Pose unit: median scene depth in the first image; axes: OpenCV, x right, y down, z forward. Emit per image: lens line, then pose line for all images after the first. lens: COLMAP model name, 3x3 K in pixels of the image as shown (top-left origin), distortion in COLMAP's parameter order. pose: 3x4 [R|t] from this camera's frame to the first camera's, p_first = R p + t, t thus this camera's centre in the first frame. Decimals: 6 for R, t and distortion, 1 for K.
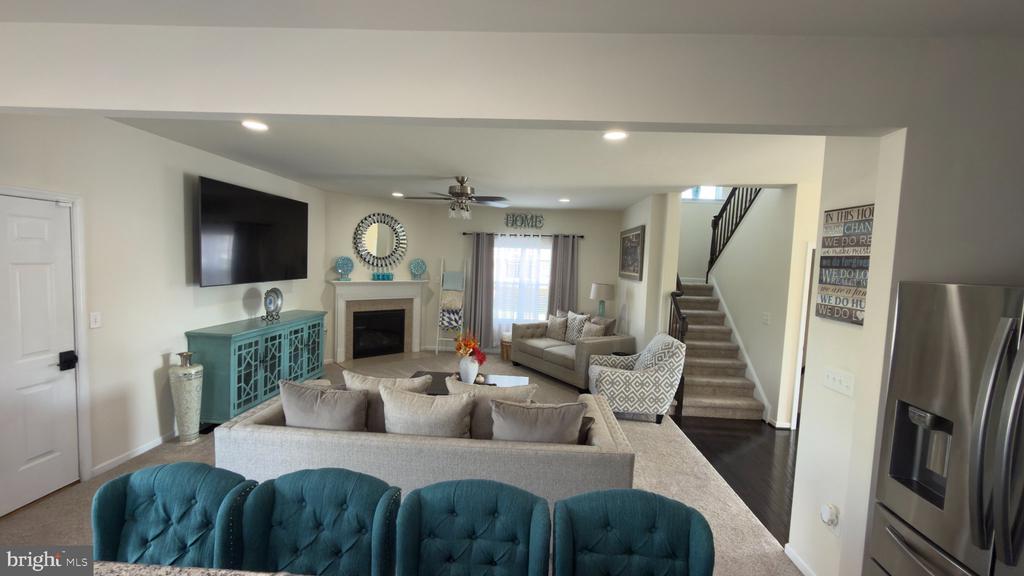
lens RADIAL K [[398.4, 0, 510.0], [0, 398.4, 287.3], [0, 0, 1]] dist [0.005523, -0.001343]
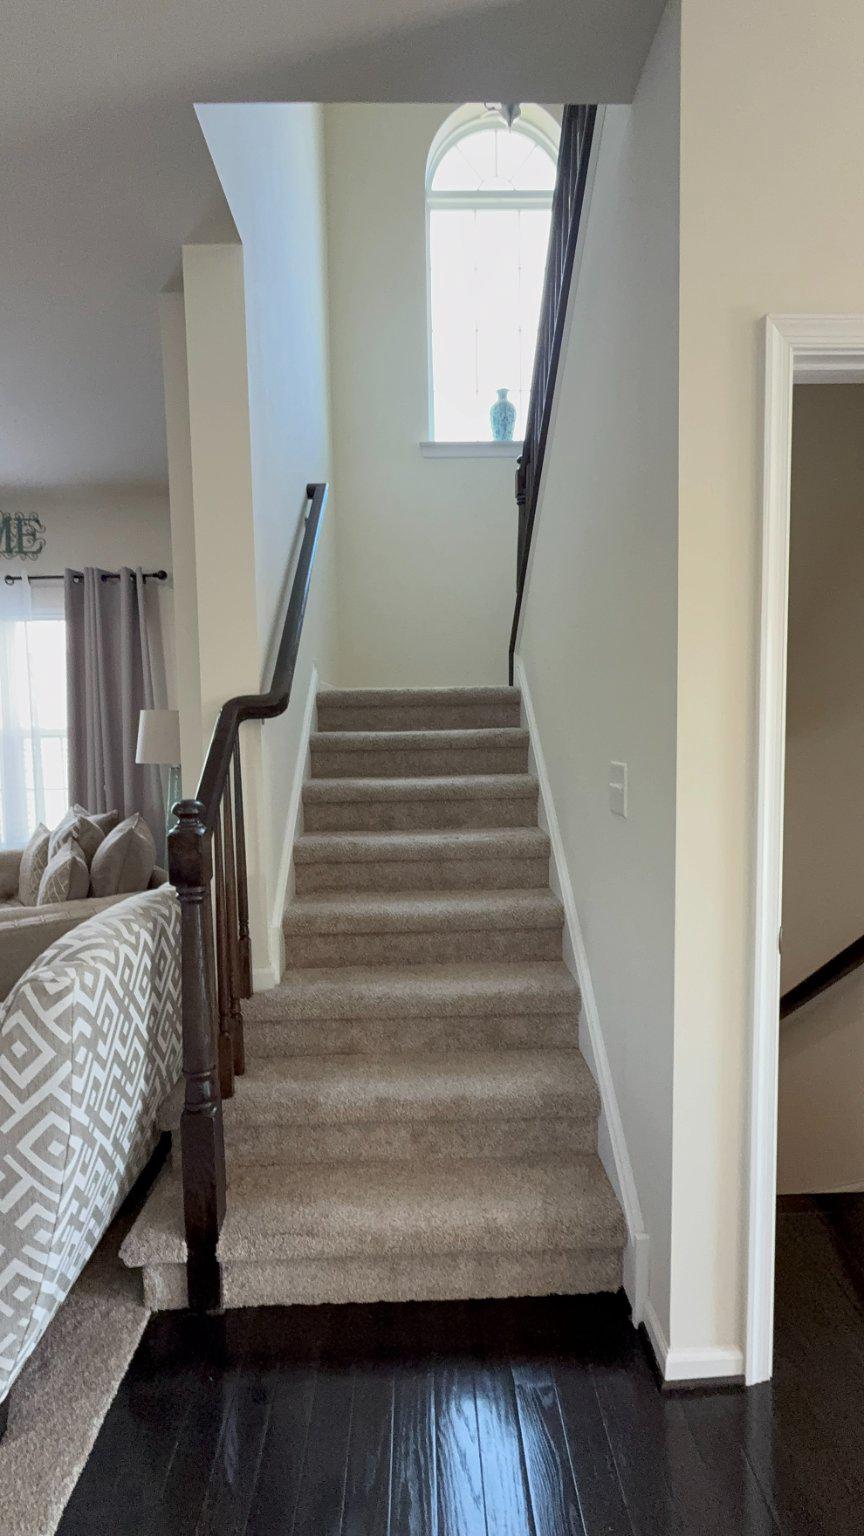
lens RADIAL K [[702.8, 0, 416.2], [0, 702.8, 769.3], [0, 0, 1]] dist [0.001577, 0.000445]
pose [[0.995769, -0.059280, 0.070213, 0.440863], [0.059308, 0.998238, 0.001689, 0.053317], [-0.070190, 0.002483, 0.997531, 0.555518]]
